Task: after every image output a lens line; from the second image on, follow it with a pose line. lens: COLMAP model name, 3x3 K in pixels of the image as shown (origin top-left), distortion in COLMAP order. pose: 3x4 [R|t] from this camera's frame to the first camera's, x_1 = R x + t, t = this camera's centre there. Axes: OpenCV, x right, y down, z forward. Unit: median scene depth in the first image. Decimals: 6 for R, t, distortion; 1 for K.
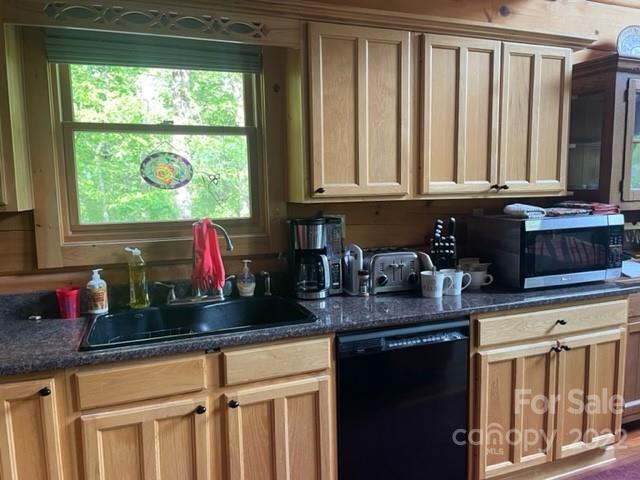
lens RADIAL K [[485.4, 0, 320.2], [0, 485.4, 241.2], [0, 0, 1]] dist [0.027349, -0.050013]
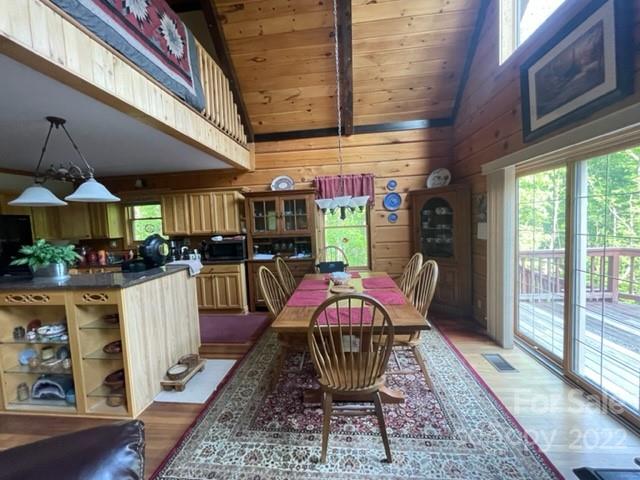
lens RADIAL K [[259.8, 0, 319.4], [0, 259.8, 238.9], [0, 0, 1]] dist [-0.005743, 0.000452]
pose [[0.893195, 0.004895, -0.449642, 2.085222], [-0.022545, 0.999171, -0.033907, -0.005923], [0.449103, 0.040423, 0.892565, -0.382394]]
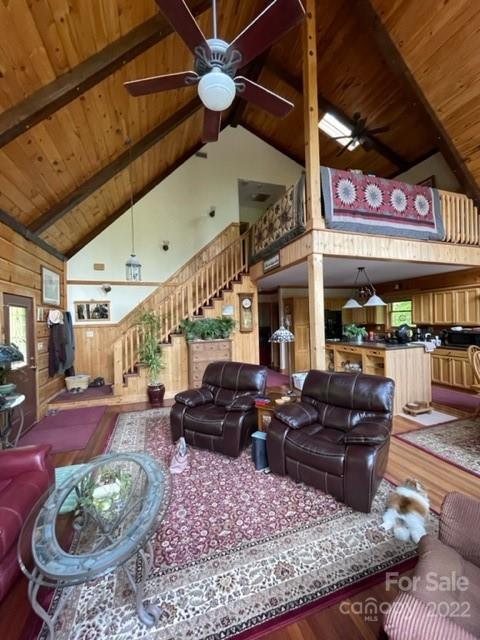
lens RADIAL K [[259.8, 0, 239.4], [0, 259.8, 320.5], [0, 0, 1]] dist [-0.005743, 0.000452]
pose [[-0.039864, 0.018869, -0.999027, 2.992226], [-0.090218, 0.995670, 0.022406, -0.006401], [0.995124, 0.091023, -0.037989, -0.894676]]
